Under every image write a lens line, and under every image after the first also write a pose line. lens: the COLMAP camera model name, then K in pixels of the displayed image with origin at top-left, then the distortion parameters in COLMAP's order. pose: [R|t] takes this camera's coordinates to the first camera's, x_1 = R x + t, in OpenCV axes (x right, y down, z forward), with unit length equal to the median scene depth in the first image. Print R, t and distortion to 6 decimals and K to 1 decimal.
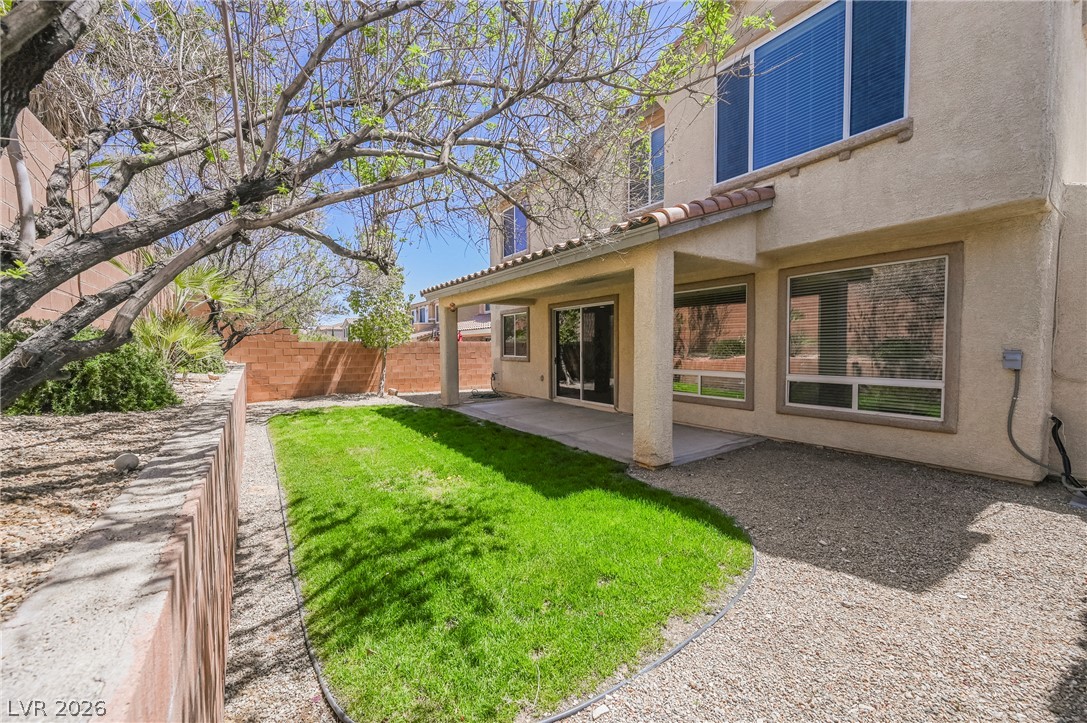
lens RADIAL K [[426.6, 0, 543.6], [0, 426.6, 362.4], [0, 0, 1]] dist [-0.000873, -0.000040]
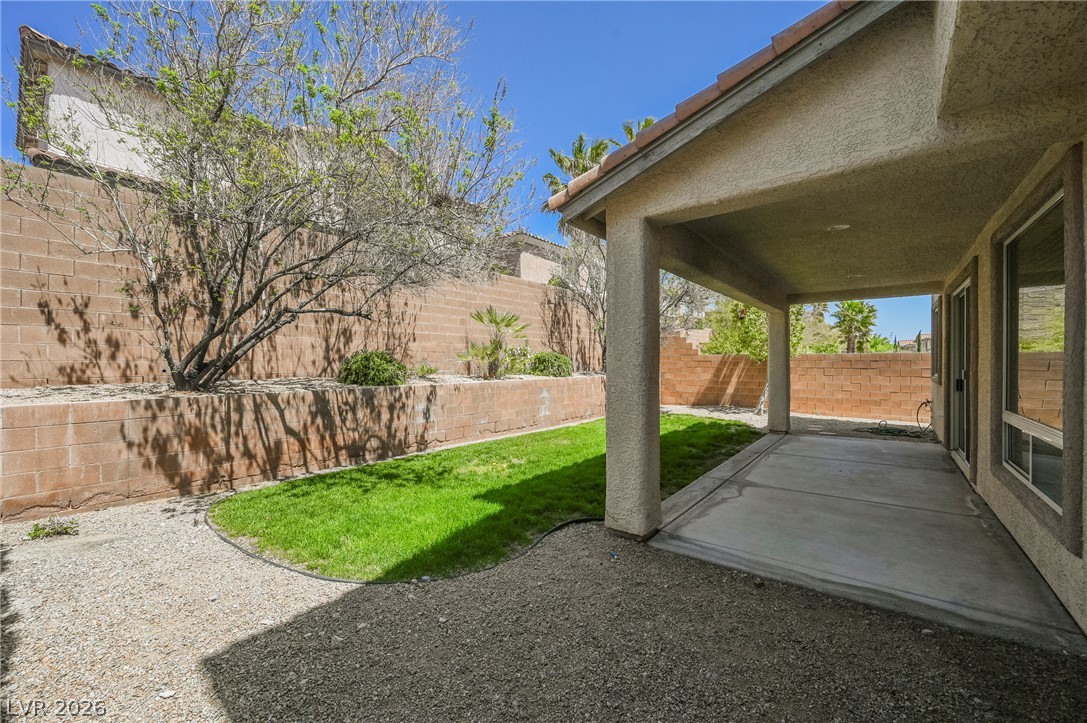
lens RADIAL K [[426.6, 0, 545.9], [0, 426.6, 363.1], [0, 0, 1]] dist [-0.000873, -0.000040]
pose [[0.282439, 0.004757, -0.959273, 0.388348], [-0.036979, 0.999298, -0.005932, -0.006347], [0.958572, 0.037148, 0.282417, 0.301952]]
